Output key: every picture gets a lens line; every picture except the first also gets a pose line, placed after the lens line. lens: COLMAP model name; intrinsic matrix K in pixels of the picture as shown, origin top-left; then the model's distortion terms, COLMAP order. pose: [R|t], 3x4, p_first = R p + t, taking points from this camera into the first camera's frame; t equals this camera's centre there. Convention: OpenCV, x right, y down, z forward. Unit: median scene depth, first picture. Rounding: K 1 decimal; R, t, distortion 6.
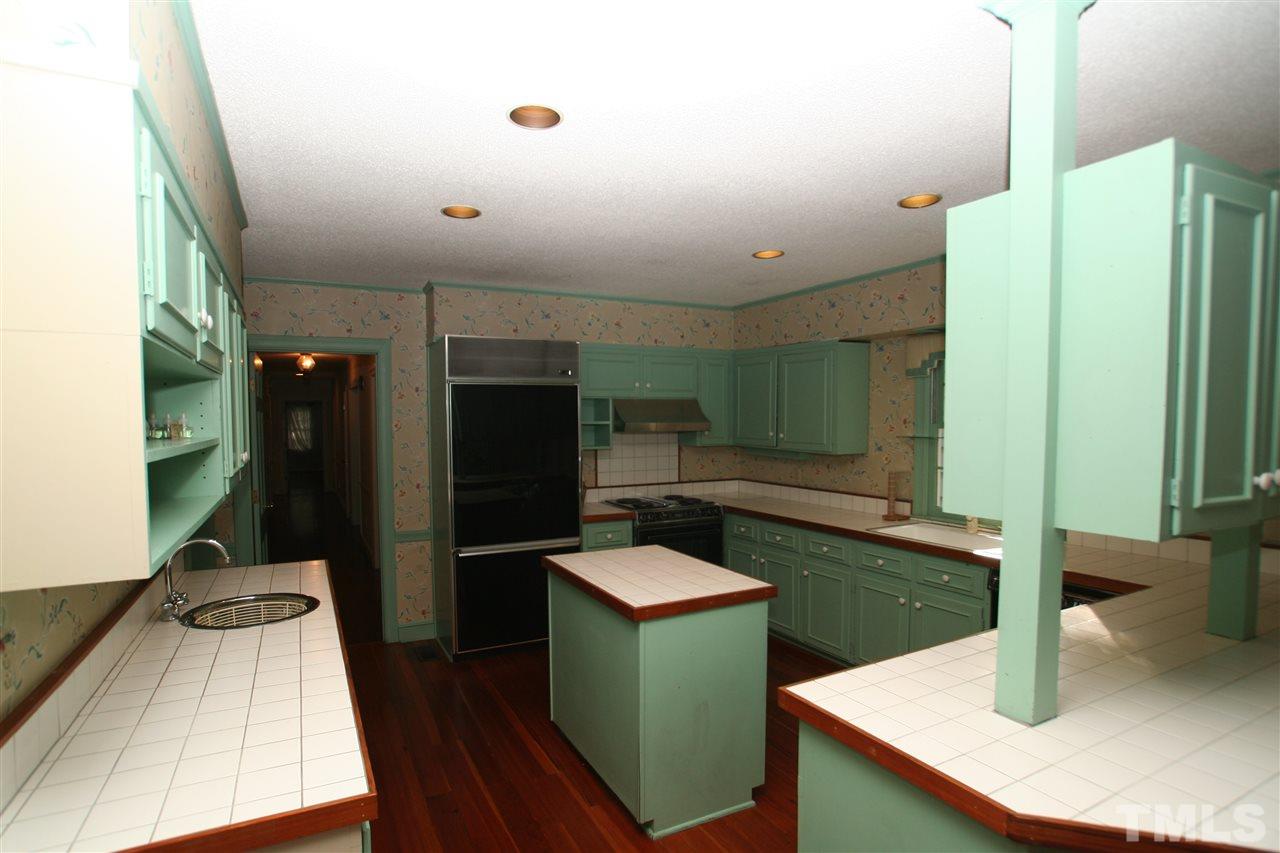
lens RADIAL K [[659.3, 0, 625.2], [0, 659.3, 451.4], [0, 0, 1]] dist [-0.072332, 0.033595]
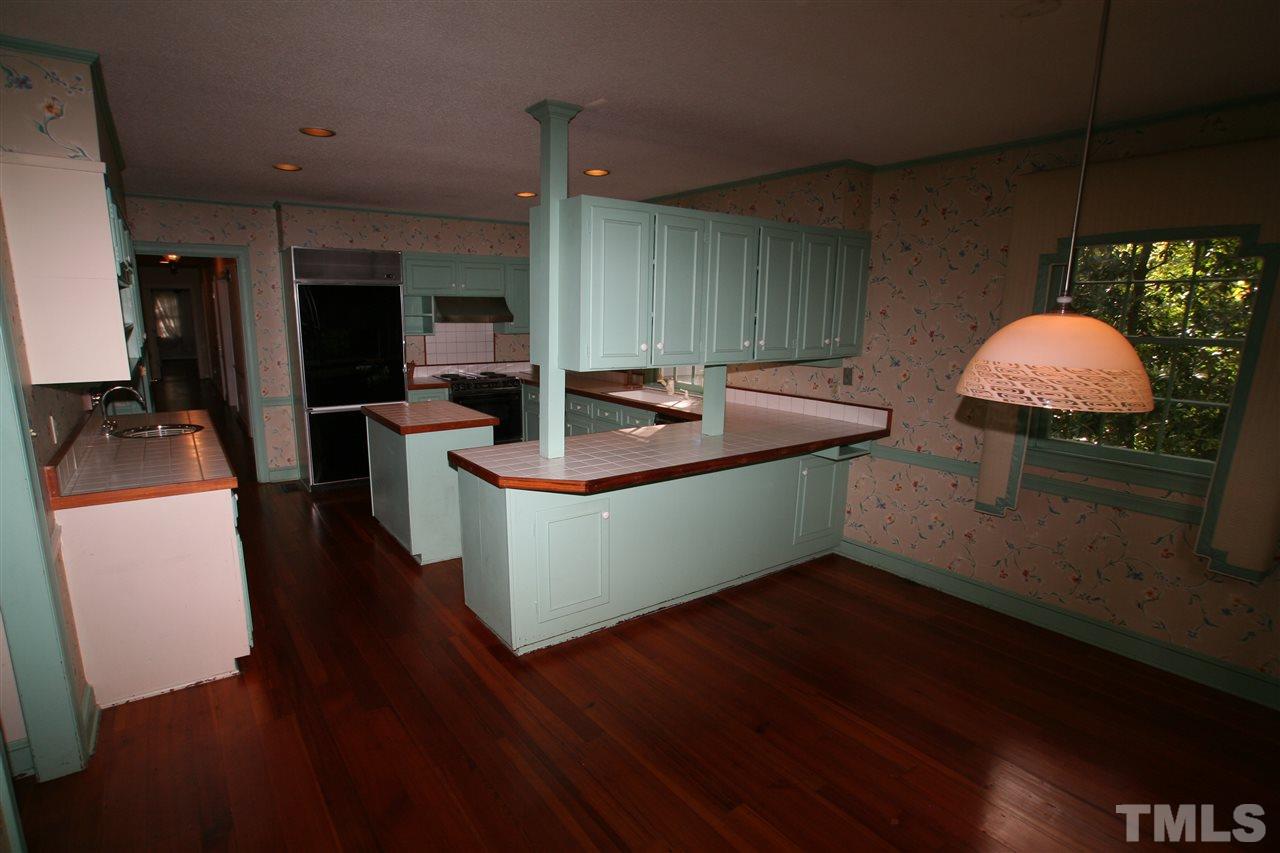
lens RADIAL K [[659.3, 0, 625.2], [0, 659.3, 451.4], [0, 0, 1]] dist [-0.072332, 0.033595]
pose [[0.988582, -0.010904, 0.150288, 0.164097], [-0.013582, 0.986870, 0.160944, 0.009865], [-0.150069, -0.161148, 0.975454, -0.371449]]
